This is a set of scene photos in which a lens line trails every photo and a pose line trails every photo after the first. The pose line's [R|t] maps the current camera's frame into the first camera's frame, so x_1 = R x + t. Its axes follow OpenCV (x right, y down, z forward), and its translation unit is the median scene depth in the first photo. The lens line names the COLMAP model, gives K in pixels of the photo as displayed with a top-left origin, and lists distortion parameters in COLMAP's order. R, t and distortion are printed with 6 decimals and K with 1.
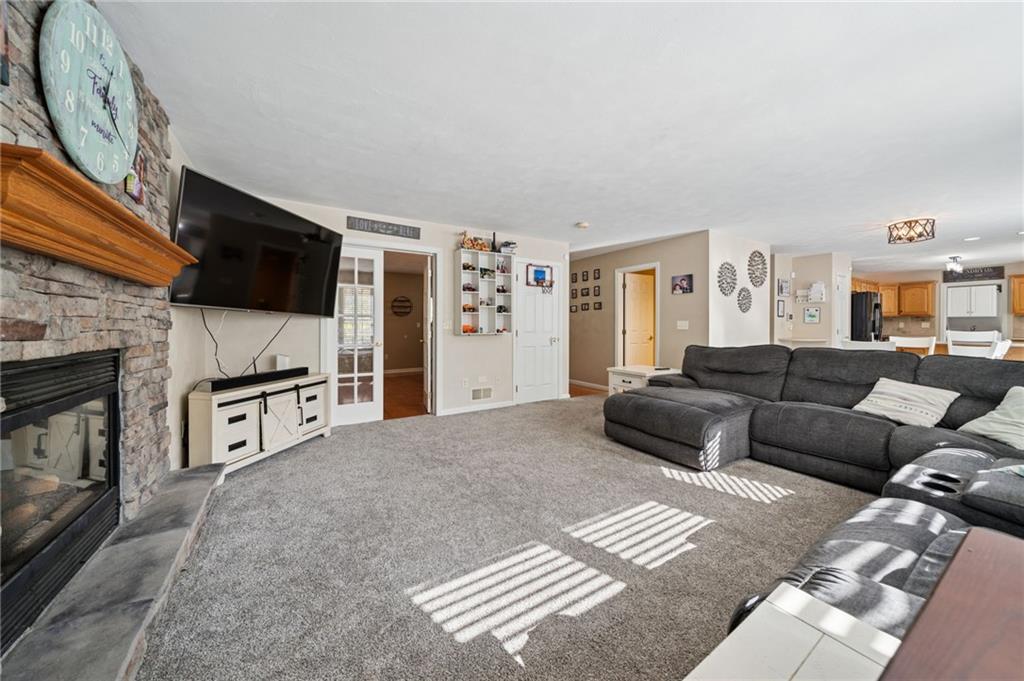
lens RADIAL K [[352.3, 0, 511.7], [0, 352.3, 325.9], [0, 0, 1]] dist [-0.002195, -0.000167]
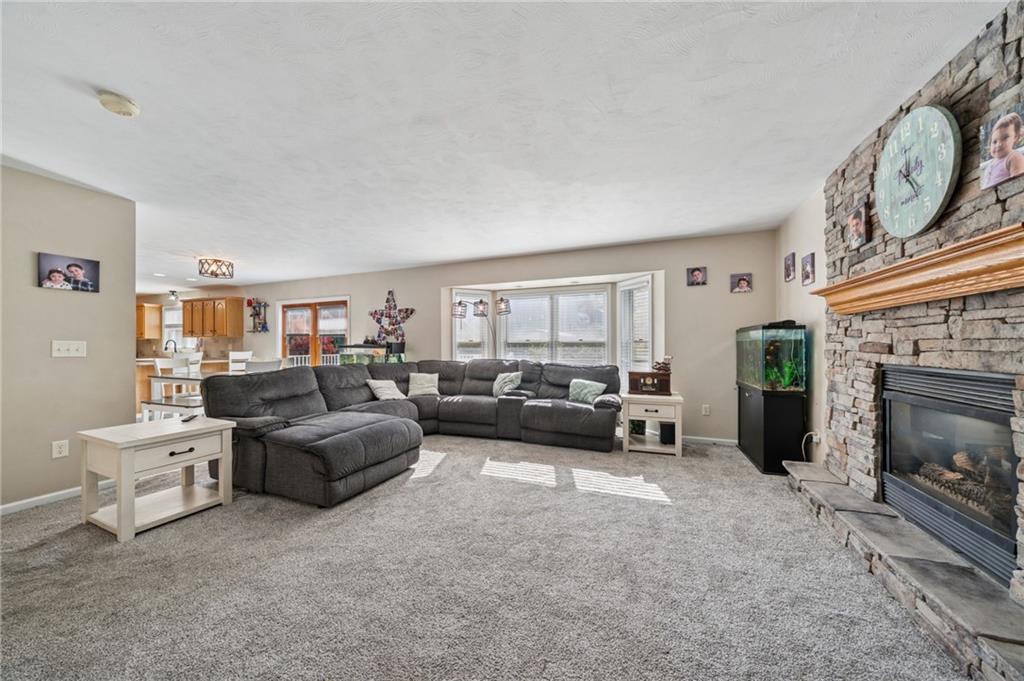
lens RADIAL K [[352.3, 0, 514.8], [0, 352.3, 343.2], [0, 0, 1]] dist [-0.002195, -0.000167]
pose [[-0.602089, 0.011496, 0.798346, -0.324043], [0.011237, 0.999919, -0.005924, -0.000266], [-0.798350, 0.005405, -0.602170, 0.711720]]
